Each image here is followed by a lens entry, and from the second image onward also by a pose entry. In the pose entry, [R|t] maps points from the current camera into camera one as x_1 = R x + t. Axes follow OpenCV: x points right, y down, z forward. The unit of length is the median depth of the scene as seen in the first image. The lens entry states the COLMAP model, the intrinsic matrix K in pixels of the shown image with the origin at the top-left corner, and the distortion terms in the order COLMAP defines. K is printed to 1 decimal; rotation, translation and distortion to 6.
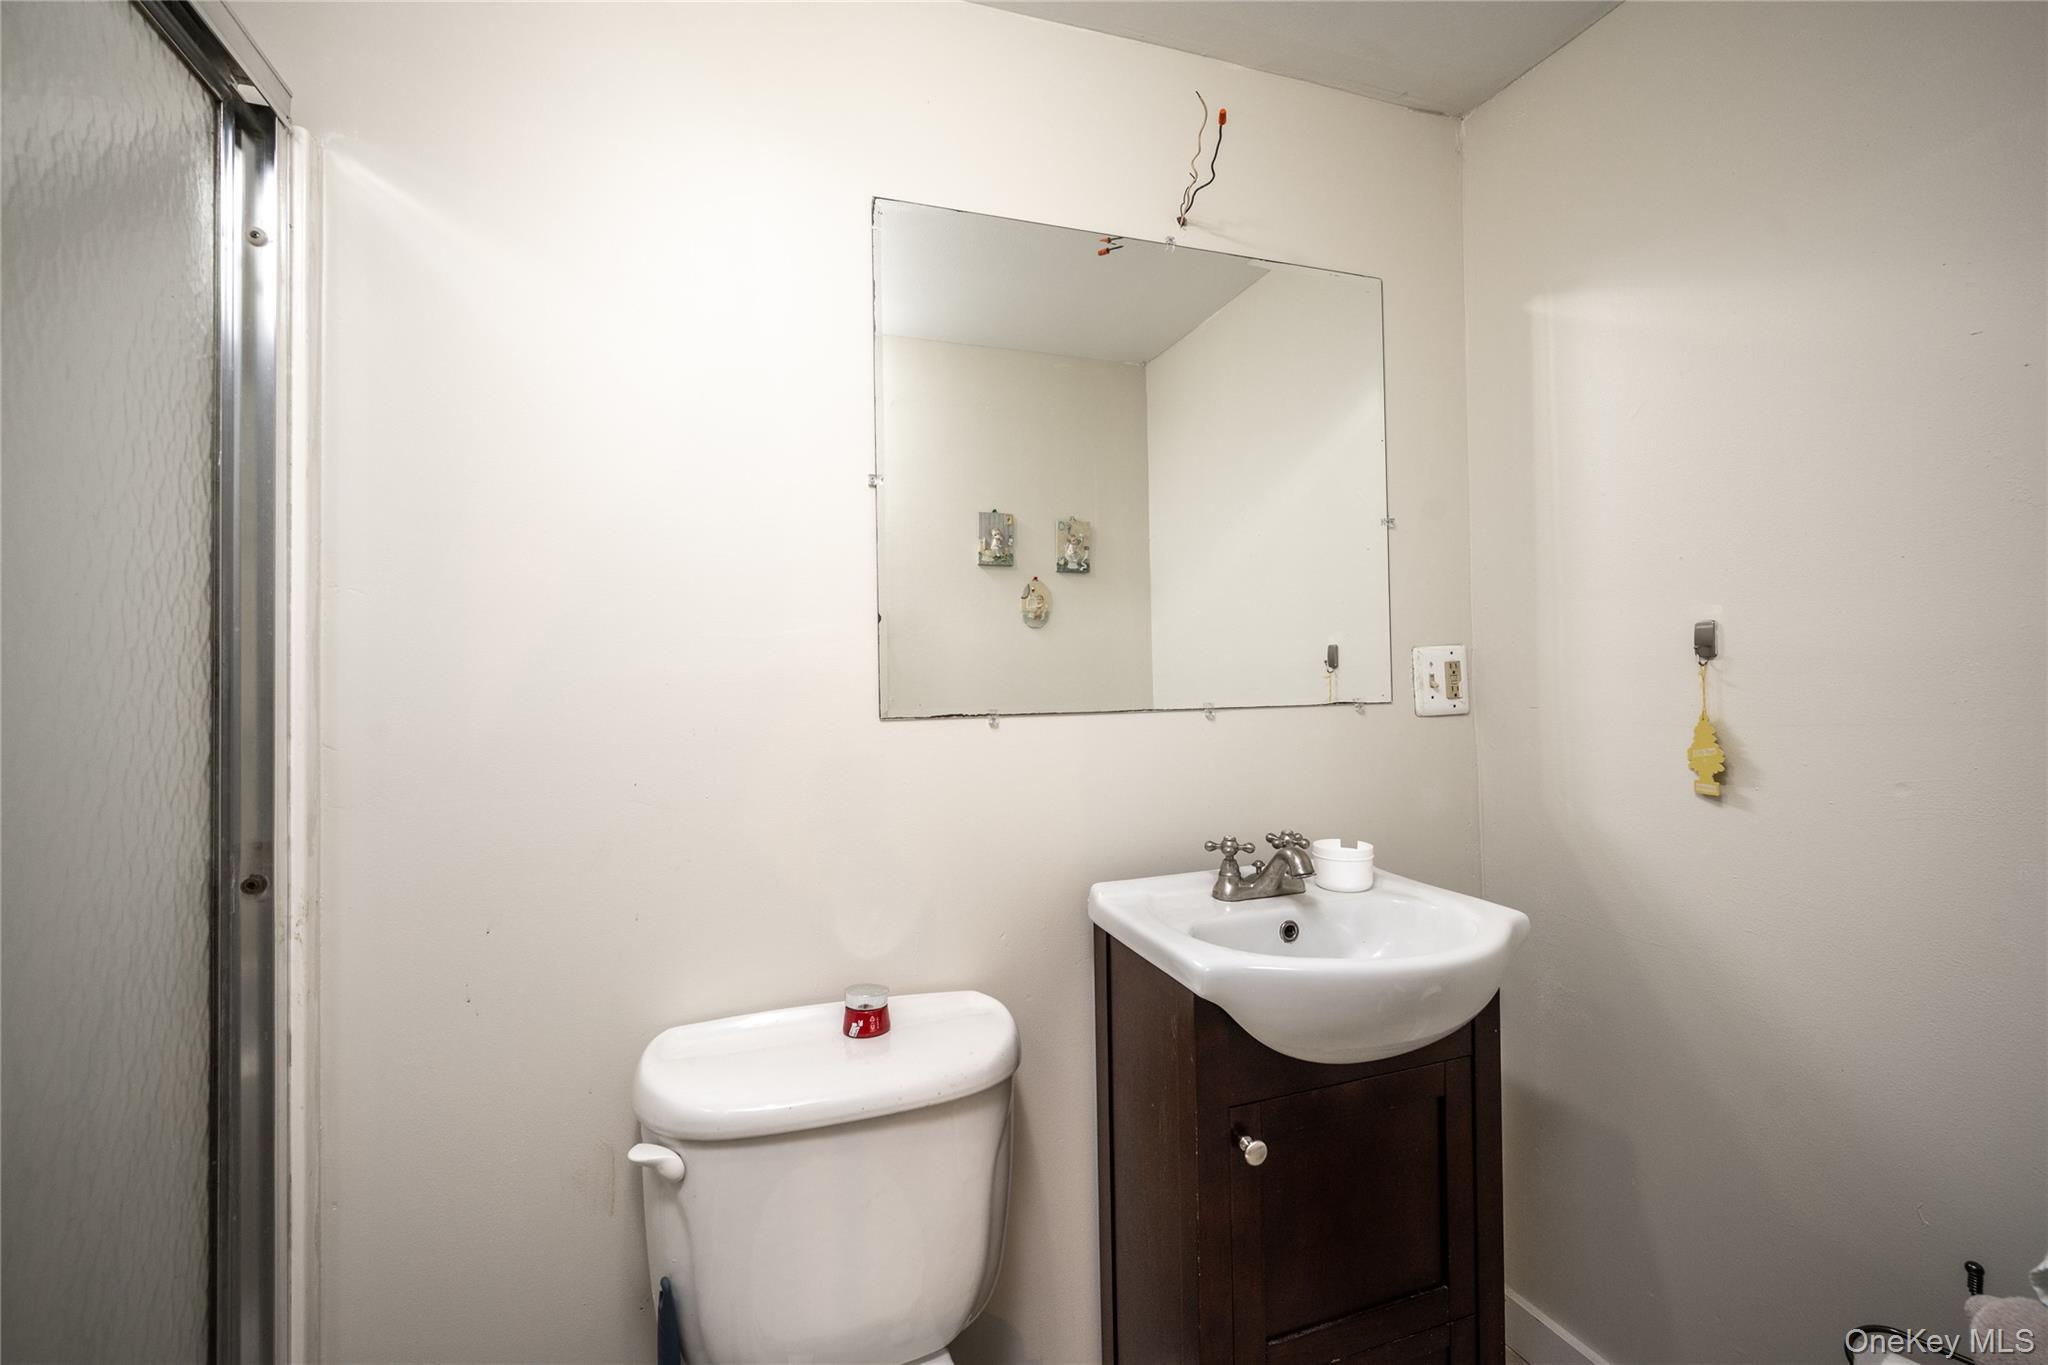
lens RADIAL K [[846.8, 0, 1024.0], [0, 846.8, 682.5], [0, 0, 1]] dist [0.020977, 0.000189]
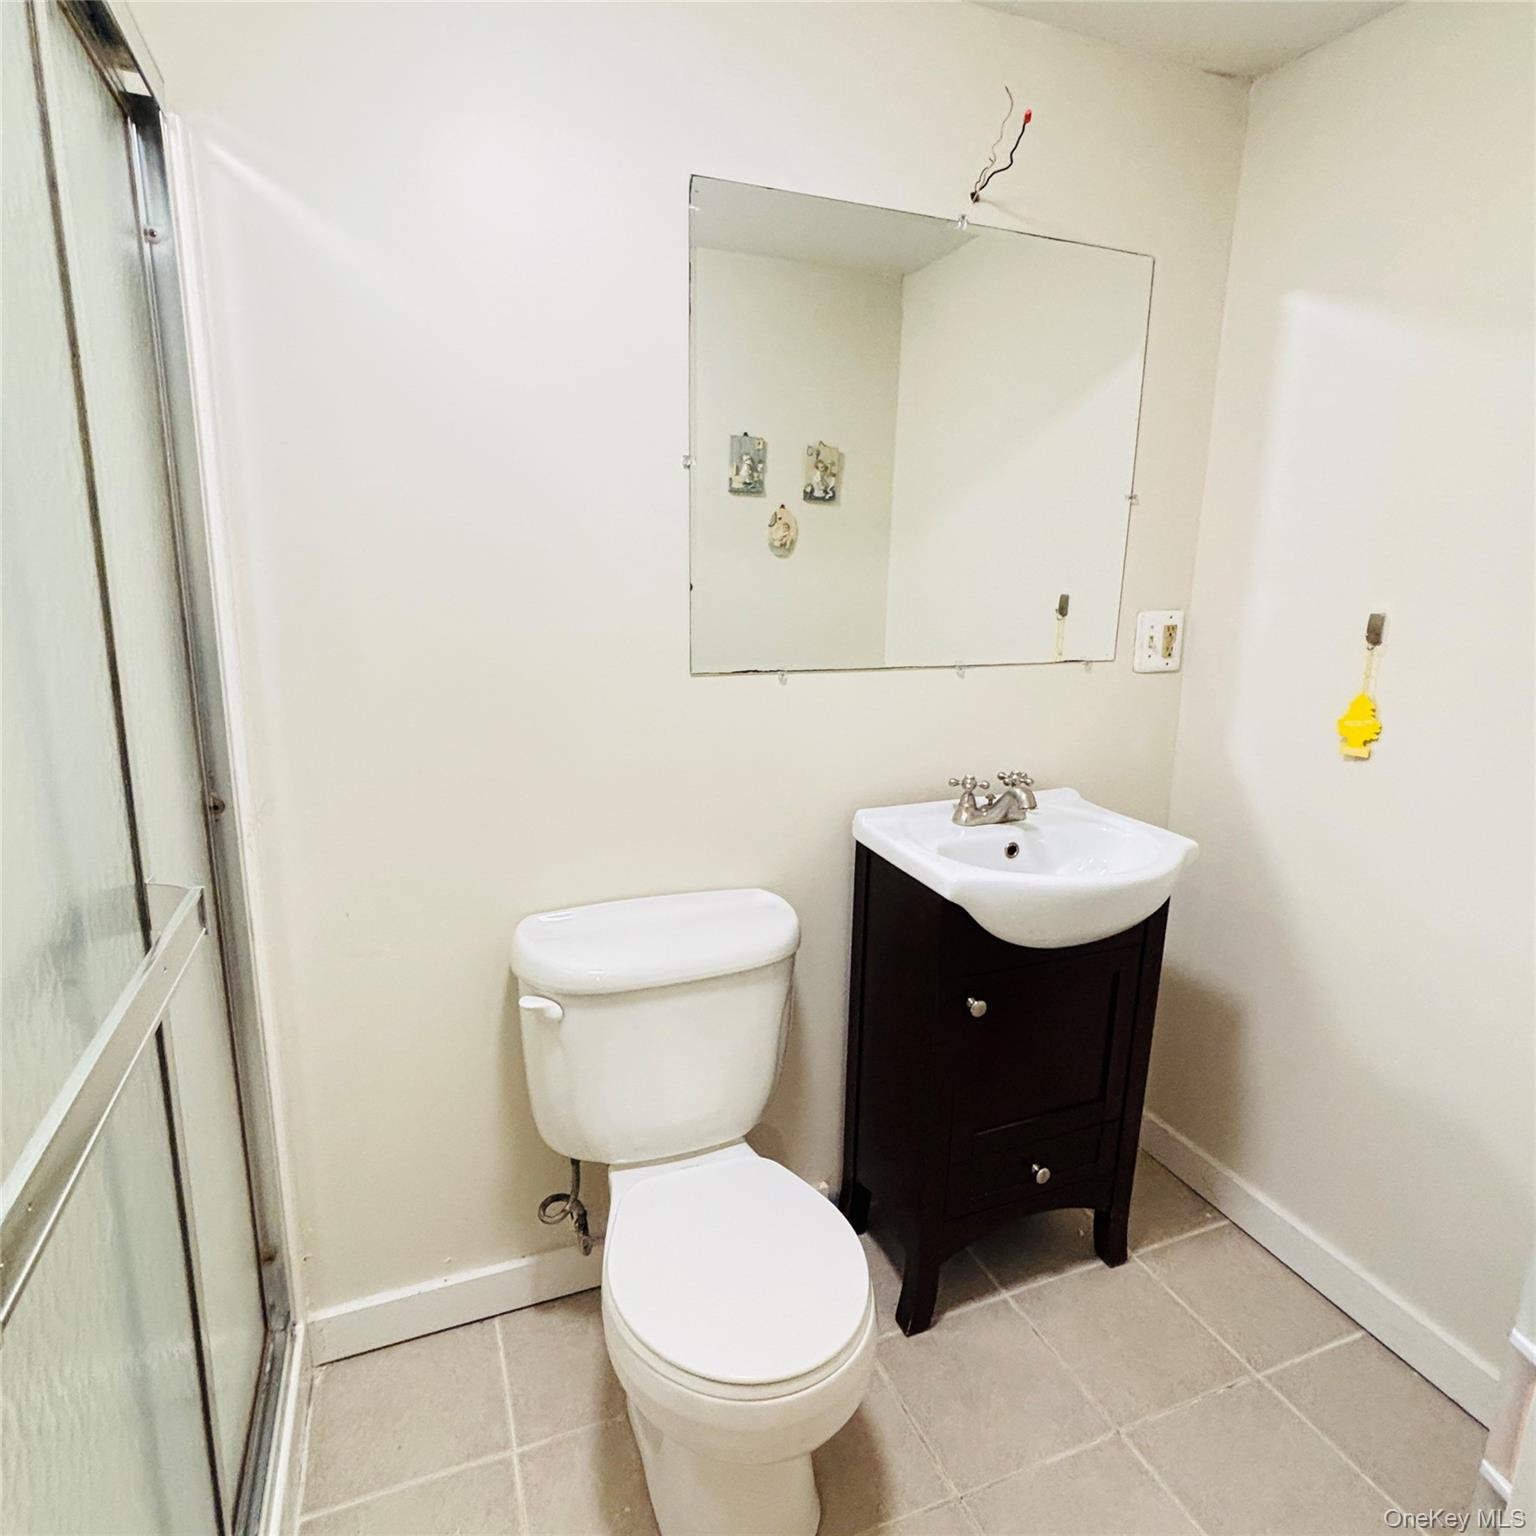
lens RADIAL K [[887.4, 0, 768.0], [0, 887.4, 768.0], [0, 0, 1]] dist [0.055572, -0.025468]
pose [[0.998203, 0.024920, 0.054500, -0.112894], [-0.035877, 0.976956, 0.210406, -0.084272], [-0.048001, -0.211983, 0.976094, -0.221277]]
